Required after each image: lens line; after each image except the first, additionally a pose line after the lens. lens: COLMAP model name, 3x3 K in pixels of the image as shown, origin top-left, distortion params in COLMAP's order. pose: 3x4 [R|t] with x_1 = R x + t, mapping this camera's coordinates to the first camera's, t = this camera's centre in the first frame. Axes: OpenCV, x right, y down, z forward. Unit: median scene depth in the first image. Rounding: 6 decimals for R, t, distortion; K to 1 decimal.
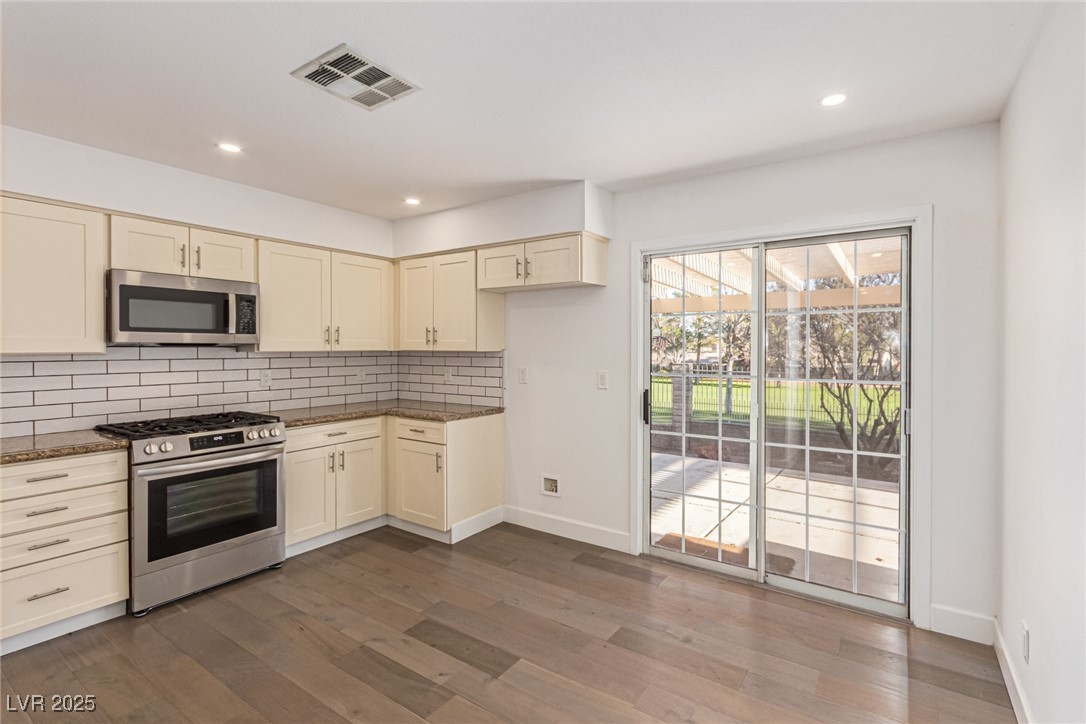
lens RADIAL K [[505.1, 0, 554.9], [0, 505.1, 356.8], [0, 0, 1]] dist [0.002577, 0.000617]
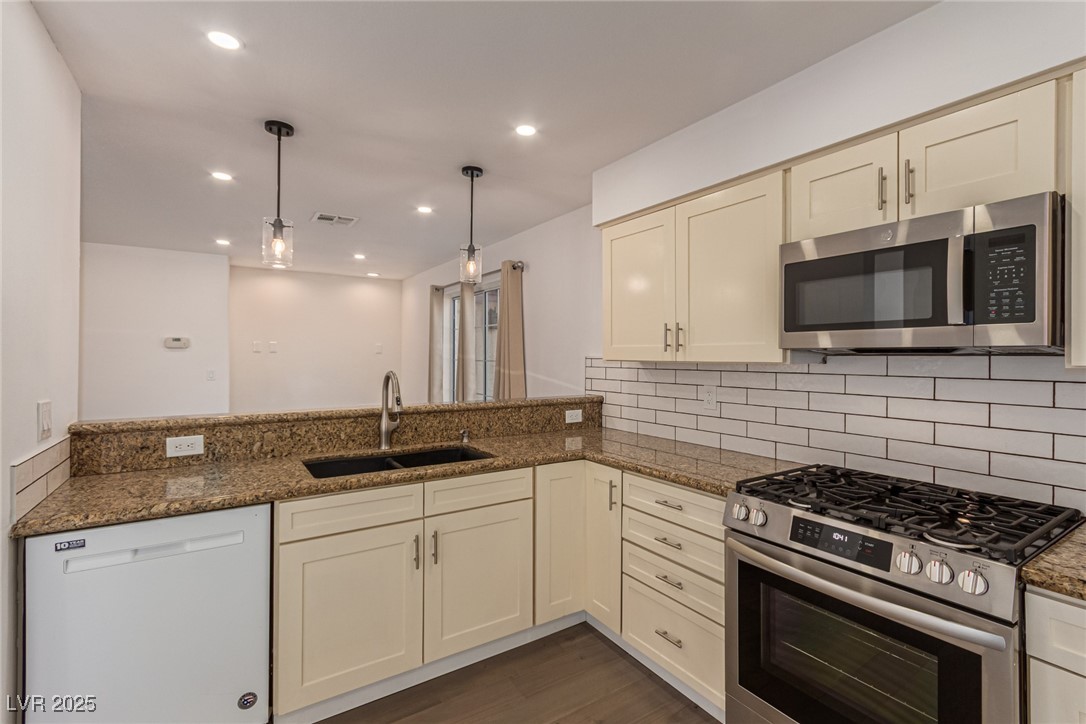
lens RADIAL K [[505.1, 0, 554.9], [0, 505.1, 356.8], [0, 0, 1]] dist [0.002577, 0.000617]
pose [[-0.377517, 0.001484, -0.926002, -0.095667], [-0.020130, 0.999749, 0.009808, -0.016058], [0.925784, 0.022343, -0.377392, 0.901234]]
